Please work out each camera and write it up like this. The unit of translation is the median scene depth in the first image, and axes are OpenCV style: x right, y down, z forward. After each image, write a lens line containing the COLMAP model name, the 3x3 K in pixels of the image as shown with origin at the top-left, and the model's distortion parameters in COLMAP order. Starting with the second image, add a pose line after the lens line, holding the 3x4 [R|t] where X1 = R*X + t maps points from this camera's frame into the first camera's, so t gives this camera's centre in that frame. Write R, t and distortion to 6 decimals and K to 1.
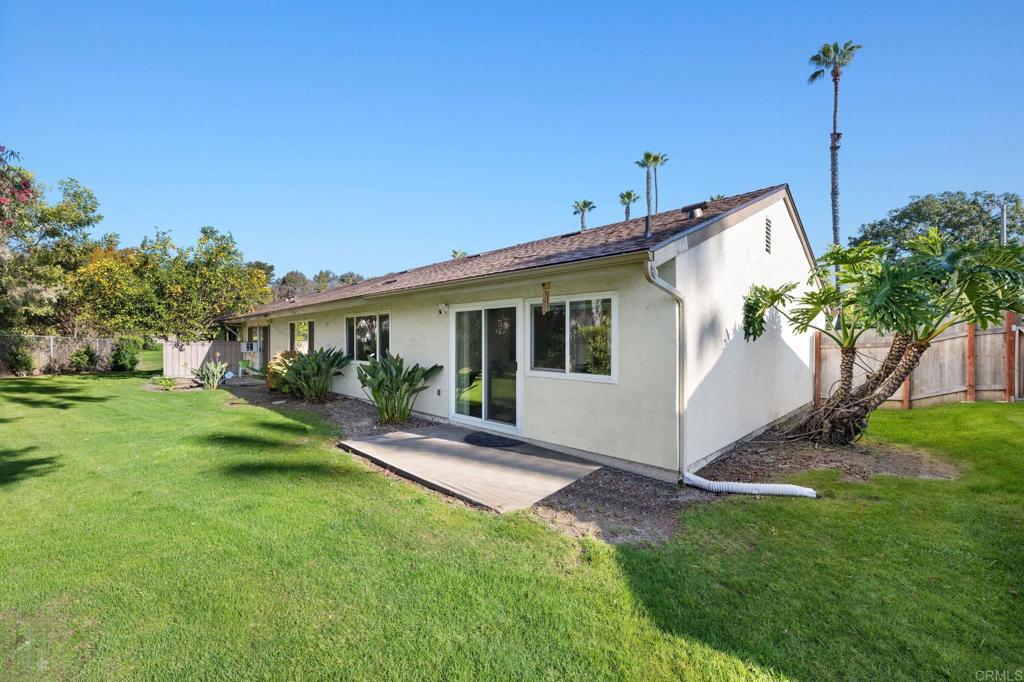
lens RADIAL K [[405.5, 0, 508.5], [0, 405.5, 340.8], [0, 0, 1]] dist [0.001194, -0.001031]
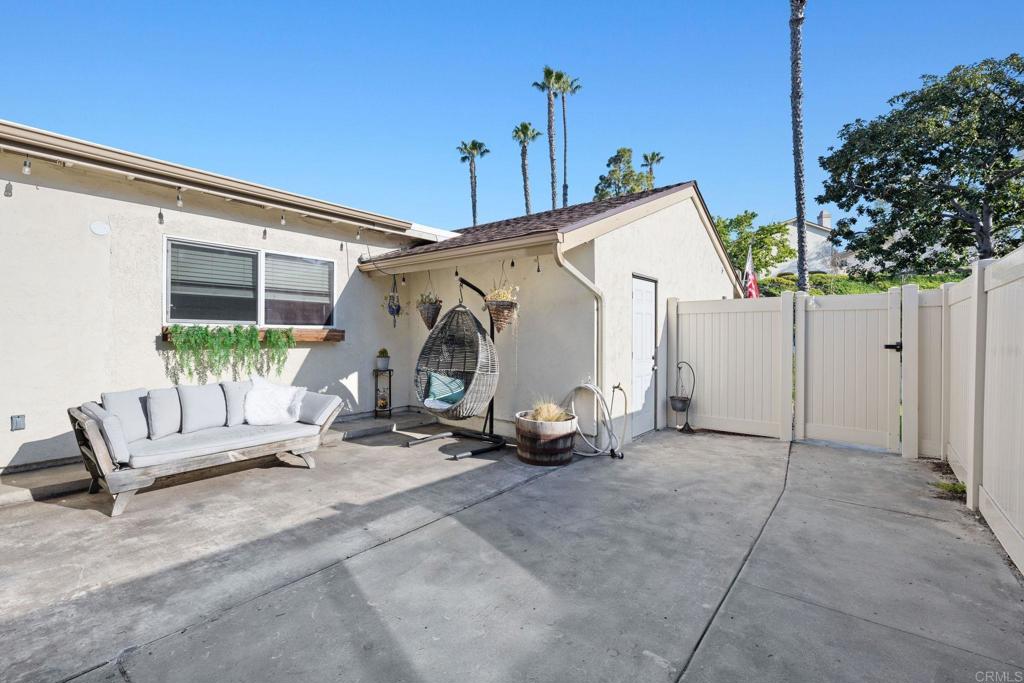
lens RADIAL K [[405.5, 0, 517.4], [0, 405.5, 338.4], [0, 0, 1]] dist [0.001194, -0.001031]
pose [[0.993863, -0.007203, 0.110387, 0.201902], [0.006154, 0.999933, 0.009840, 0.006441], [-0.110450, -0.009100, 0.993840, 0.281106]]
